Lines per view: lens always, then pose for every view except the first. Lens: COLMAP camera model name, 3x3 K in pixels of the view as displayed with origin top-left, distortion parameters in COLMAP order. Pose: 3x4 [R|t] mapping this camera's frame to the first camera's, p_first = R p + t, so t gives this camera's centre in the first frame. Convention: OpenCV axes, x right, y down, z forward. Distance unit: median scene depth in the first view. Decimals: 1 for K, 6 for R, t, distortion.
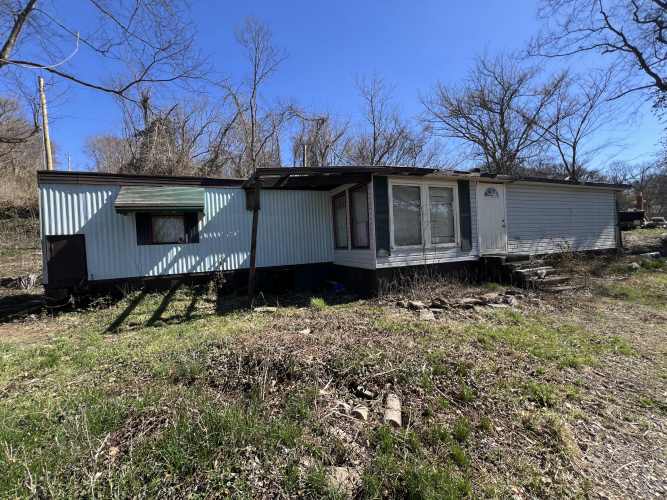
lens RADIAL K [[268.7, 0, 332.8], [0, 268.7, 248.8], [0, 0, 1]] dist [-0.001884, 0.000239]
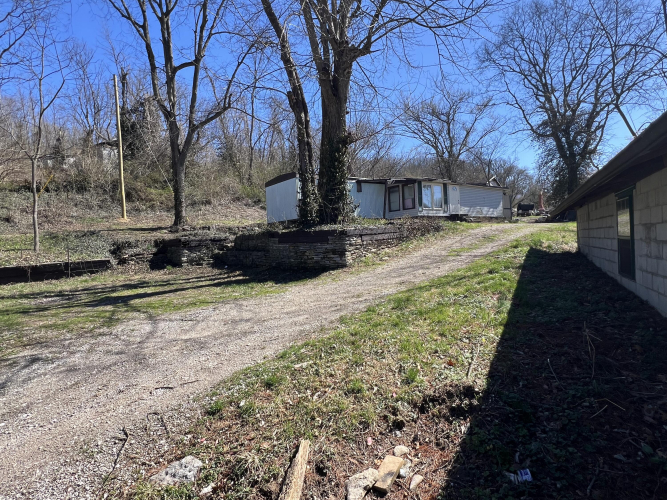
lens RADIAL K [[354.9, 0, 333.5], [0, 354.9, 250.0], [0, 0, 1]] dist [-0.000230, -0.000608]
pose [[0.964039, -0.003554, 0.265738, -1.449009], [0.005444, 0.999965, -0.006377, 0.395520], [-0.265706, 0.007594, 0.964024, -1.977233]]
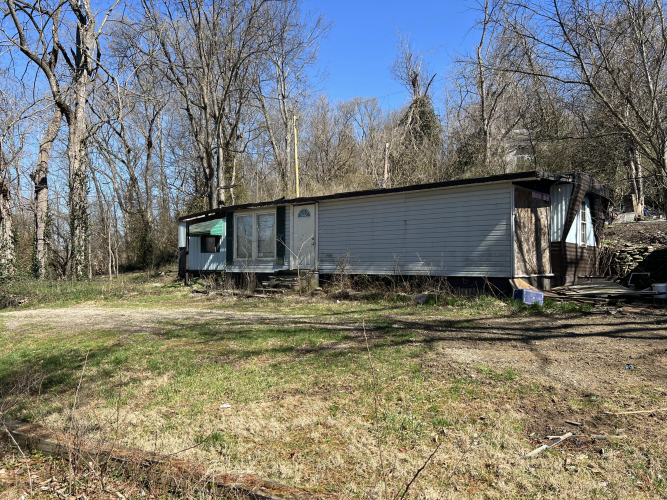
lens RADIAL K [[504.2, 0, 337.6], [0, 504.2, 251.1], [0, 0, 1]] dist [0.064987, -0.073038]
pose [[0.476609, 0.022414, -0.878830, 2.756250], [-0.034795, 0.999373, 0.006619, -0.082954], [0.878427, 0.027424, 0.477090, 0.162042]]
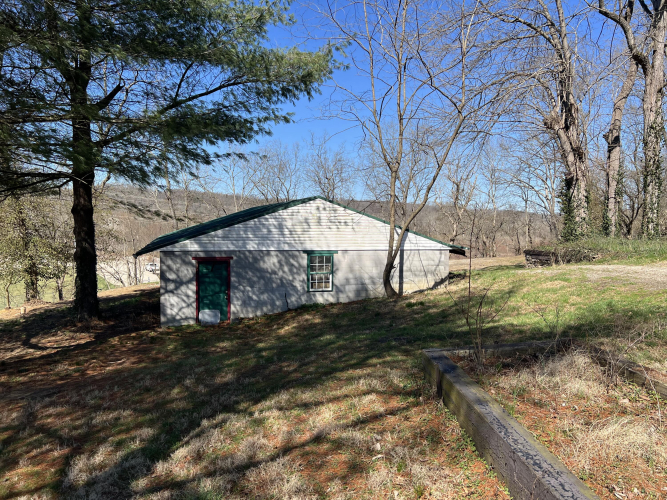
lens RADIAL K [[504.2, 0, 337.6], [0, 504.2, 251.1], [0, 0, 1]] dist [0.064987, -0.073038]
pose [[-0.483889, 0.091164, -0.870368, 2.779905], [0.001515, 0.994645, 0.103339, -0.071213], [0.875128, 0.048686, -0.481436, 0.106444]]
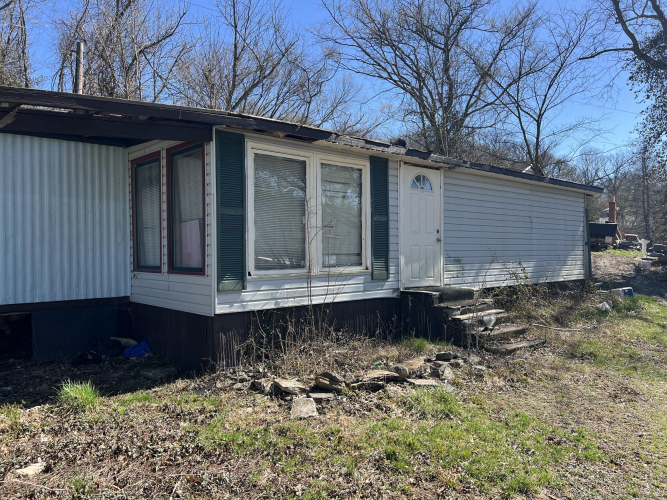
lens RADIAL K [[504.2, 0, 337.6], [0, 504.2, 251.1], [0, 0, 1]] dist [0.064987, -0.073038]
pose [[0.935322, 0.040812, 0.351435, 0.034026], [-0.032454, 0.999034, -0.029642, -0.022337], [-0.352305, 0.016319, 0.935743, 0.027716]]
